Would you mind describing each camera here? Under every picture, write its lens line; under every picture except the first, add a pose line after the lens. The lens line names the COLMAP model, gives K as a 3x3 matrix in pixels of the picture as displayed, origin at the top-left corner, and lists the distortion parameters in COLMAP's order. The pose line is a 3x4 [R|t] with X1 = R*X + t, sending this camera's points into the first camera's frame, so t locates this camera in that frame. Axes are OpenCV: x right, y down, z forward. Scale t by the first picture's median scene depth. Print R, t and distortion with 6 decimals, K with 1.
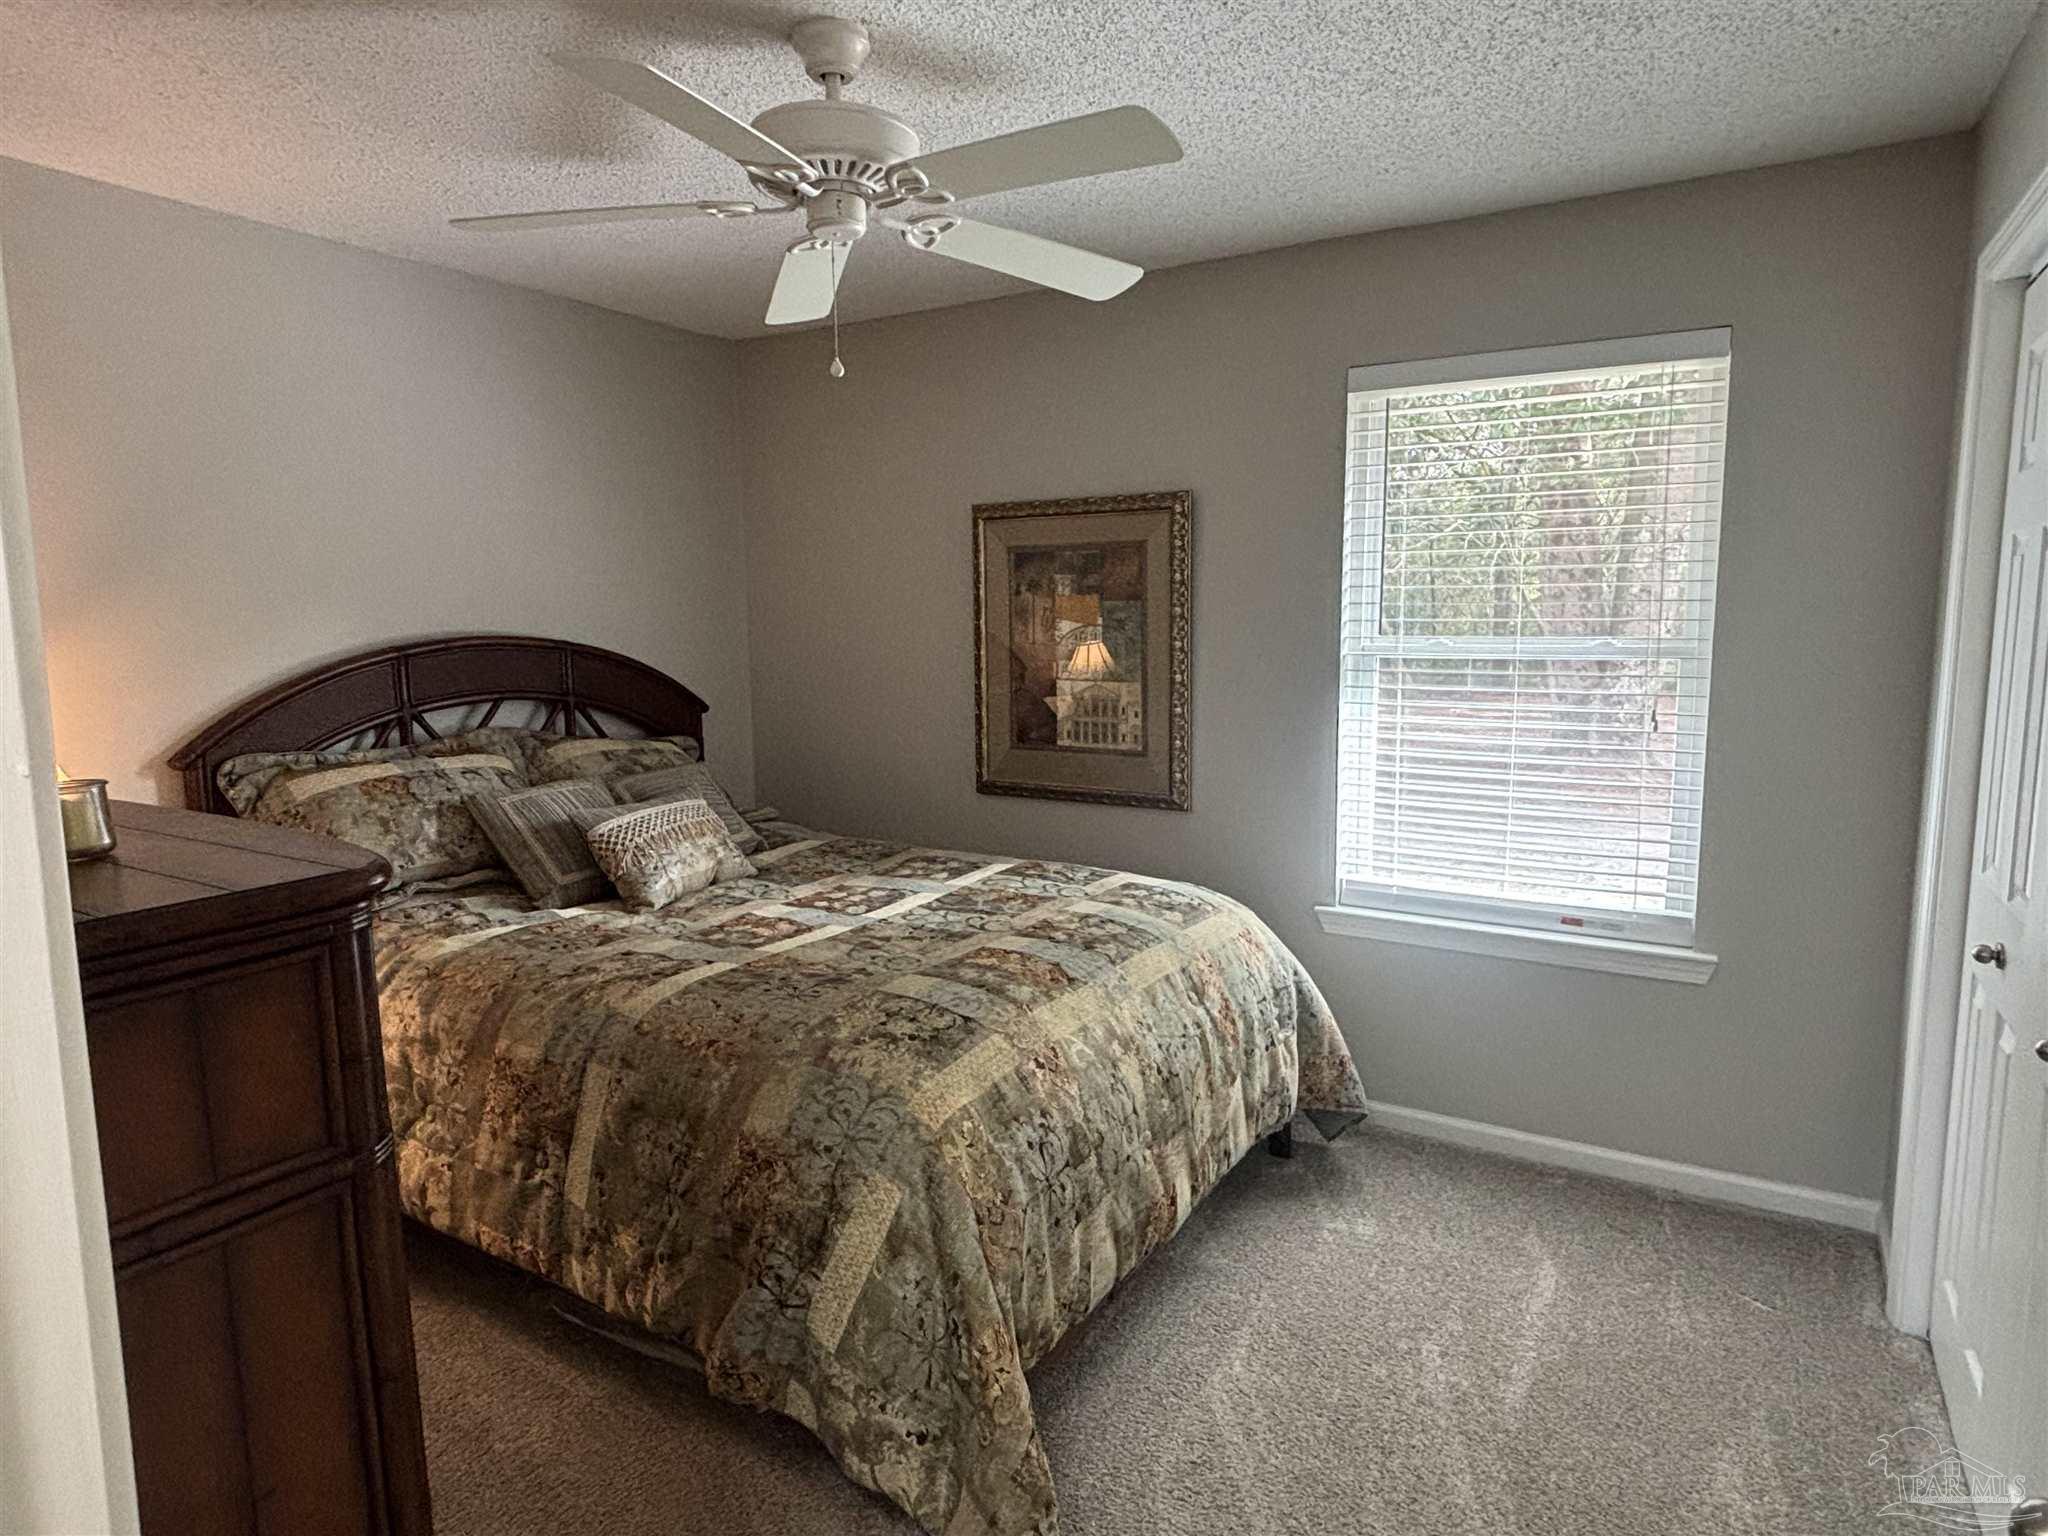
lens RADIAL K [[1191.6, 0, 1024.0], [0, 1191.6, 768.0], [0, 0, 1]] dist [-0.020959, 0.001254]
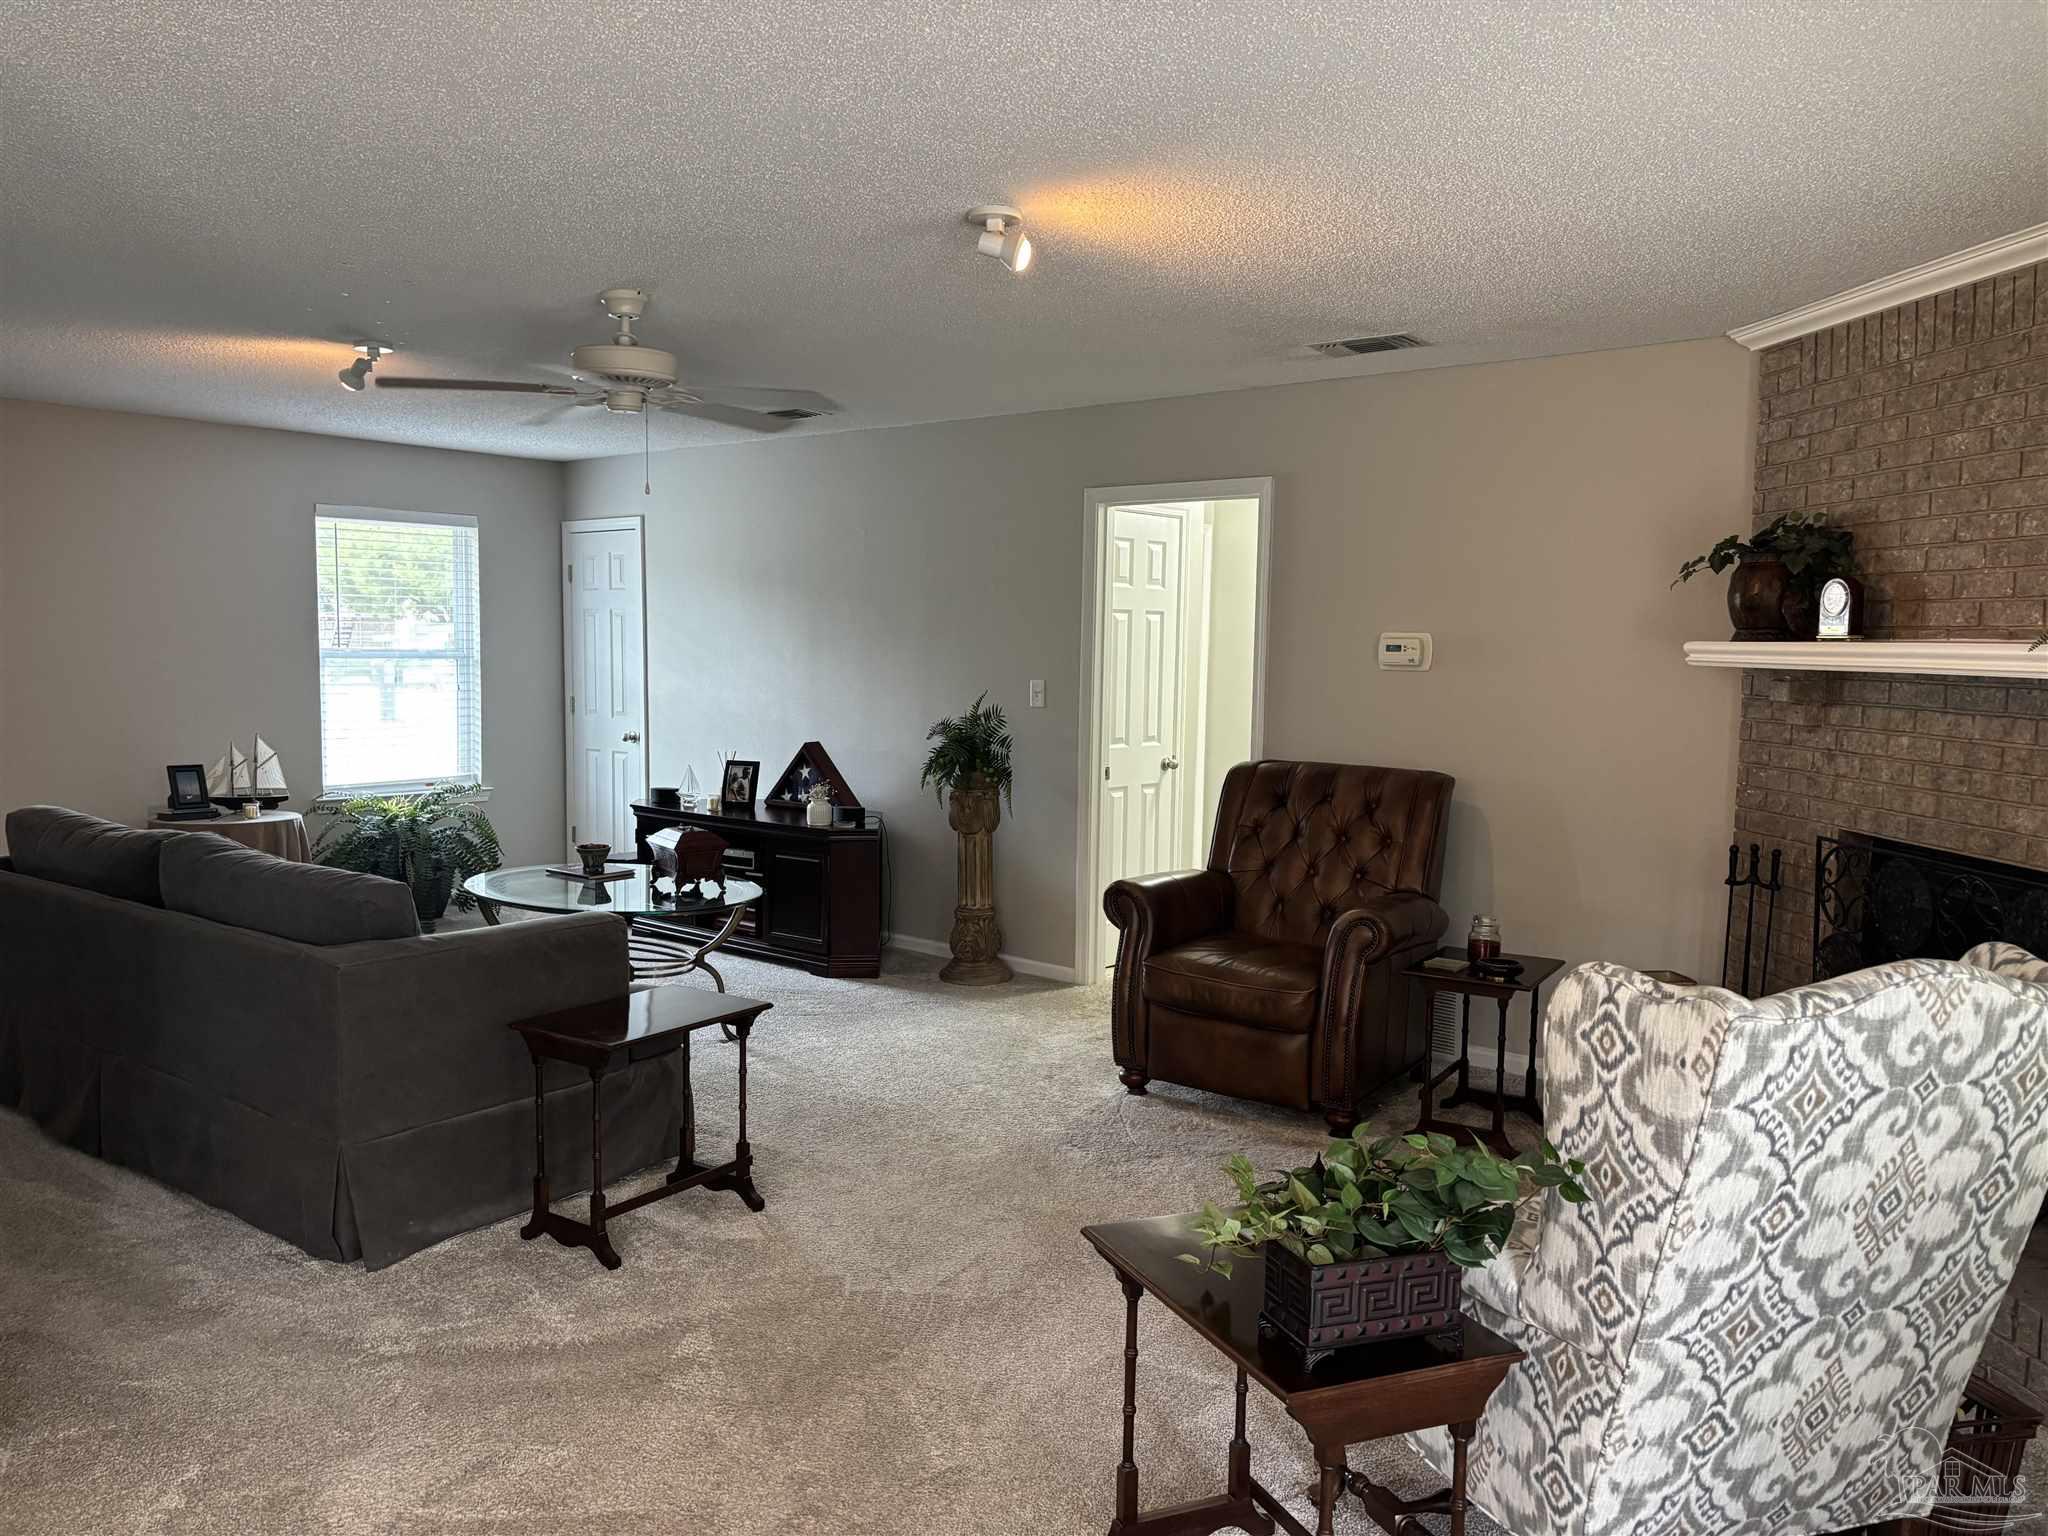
lens RADIAL K [[1552.9, 0, 1019.3], [0, 1552.9, 776.0], [0, 0, 1]] dist [0.061158, -0.056005]
pose [[0.148360, -0.079044, 0.985769, -2.019153], [0.109072, 0.992027, 0.063130, 0.051065], [-0.982900, 0.098154, 0.155799, -0.423702]]
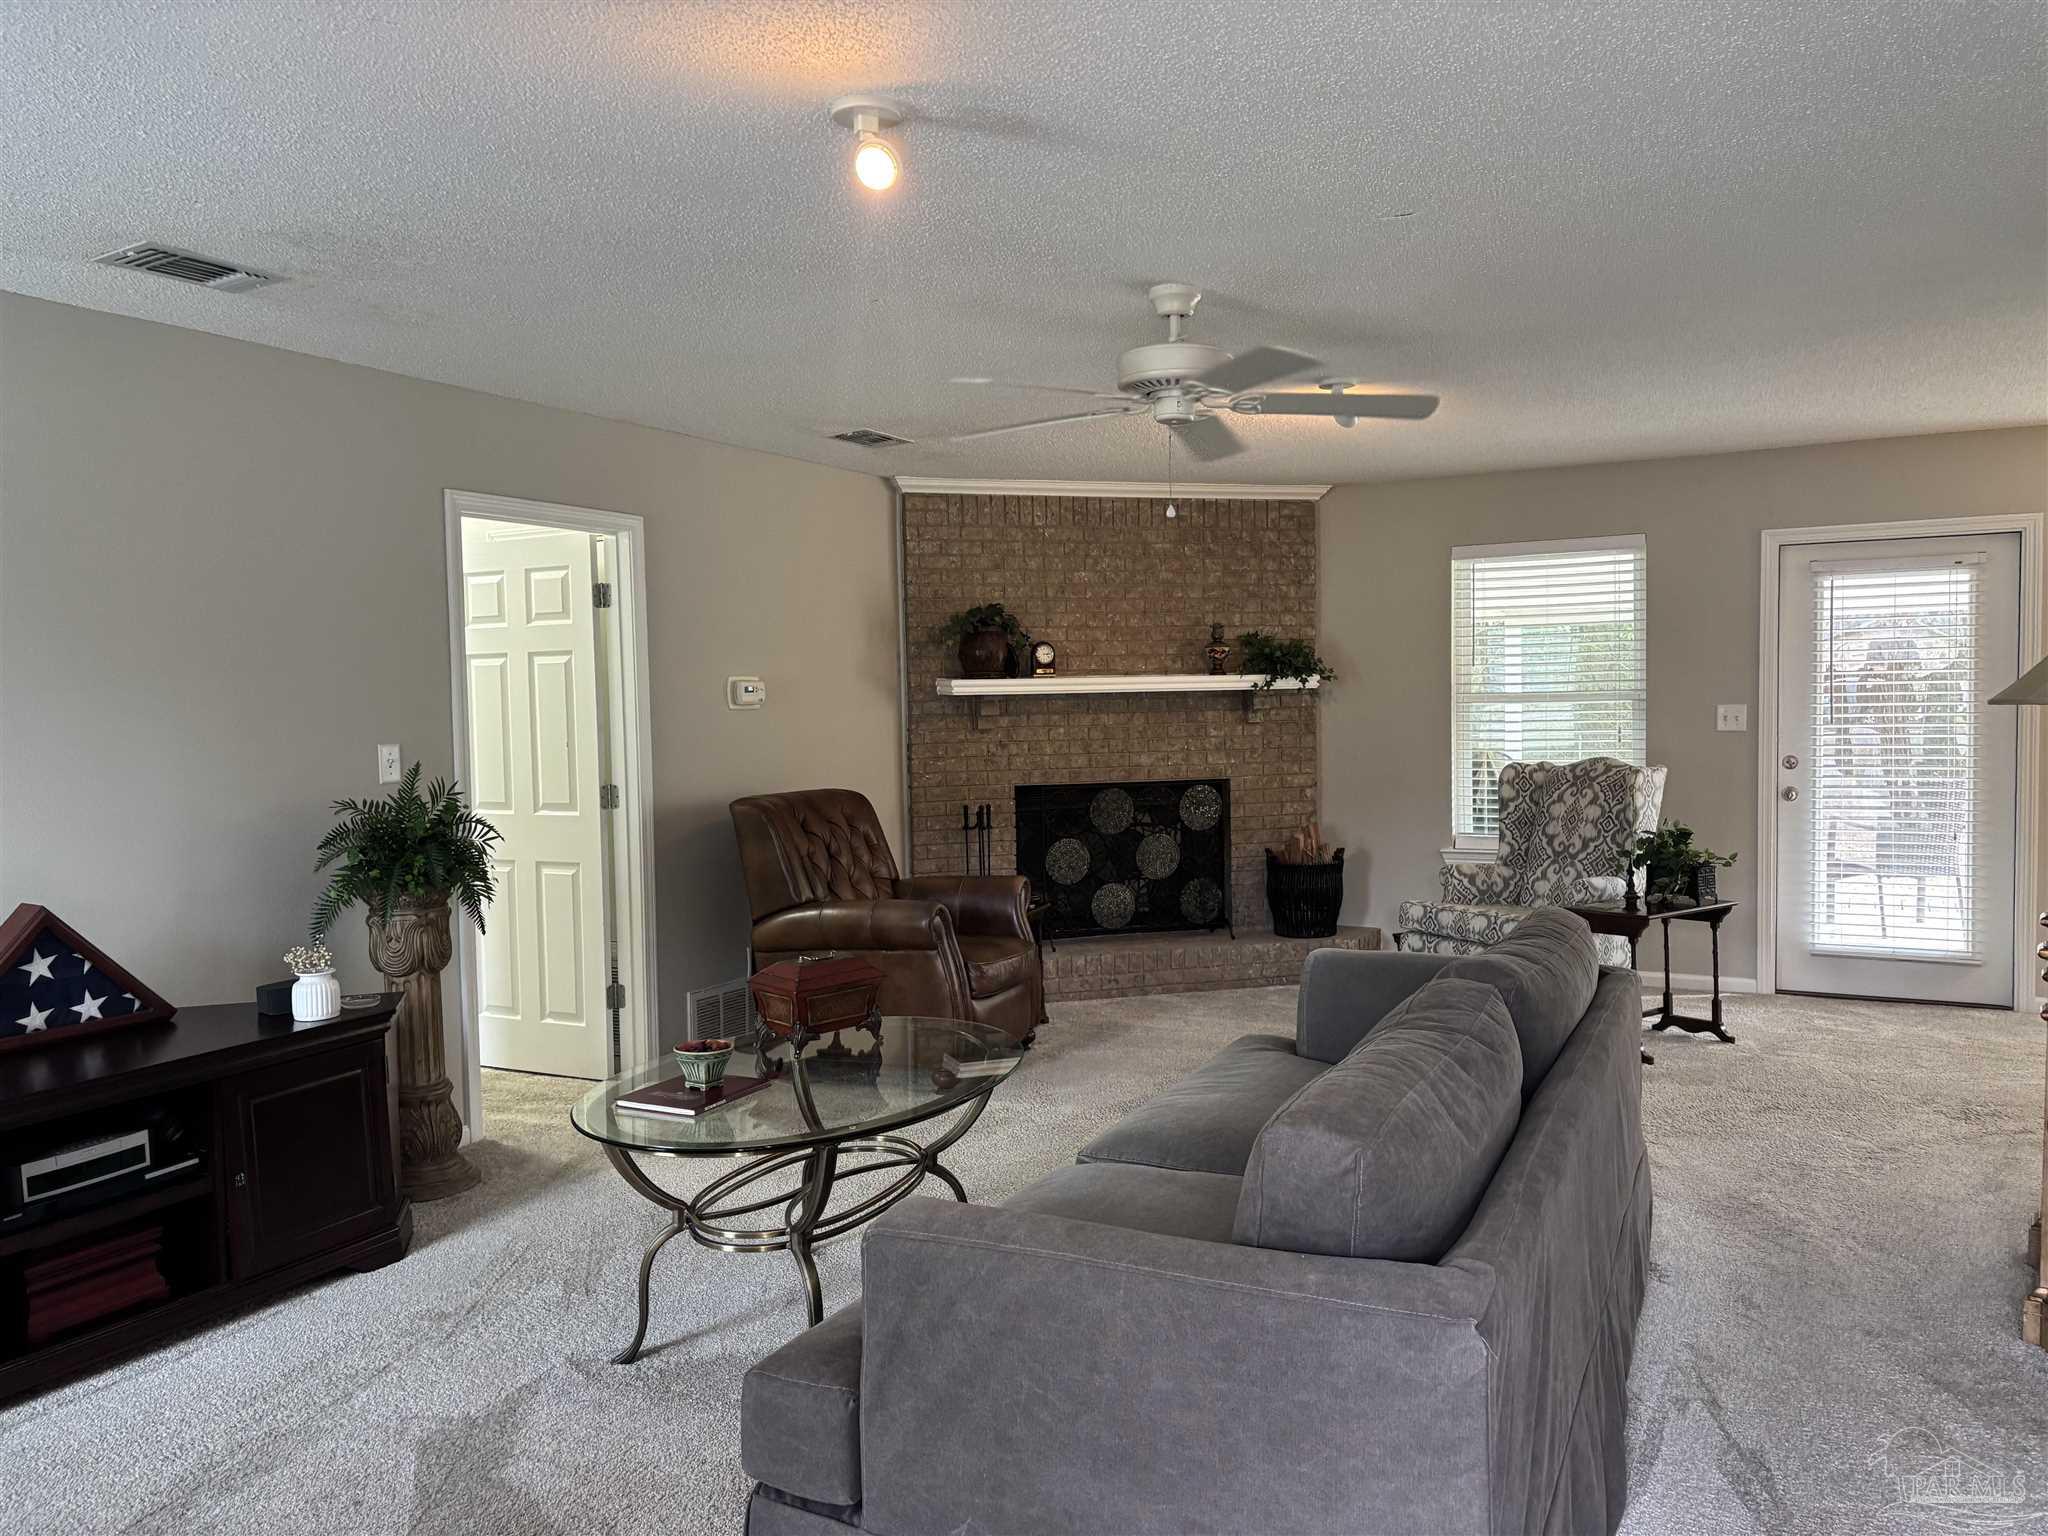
lens RADIAL K [[1517.3, 0, 1016.2], [0, 1517.3, 779.9], [0, 0, 1]] dist [0.128486, -0.208235]
pose [[-0.998337, 0.028550, -0.050079, -0.438125], [0.018953, 0.983007, 0.182585, -0.171611], [0.054441, 0.181332, -0.981914, 1.378797]]
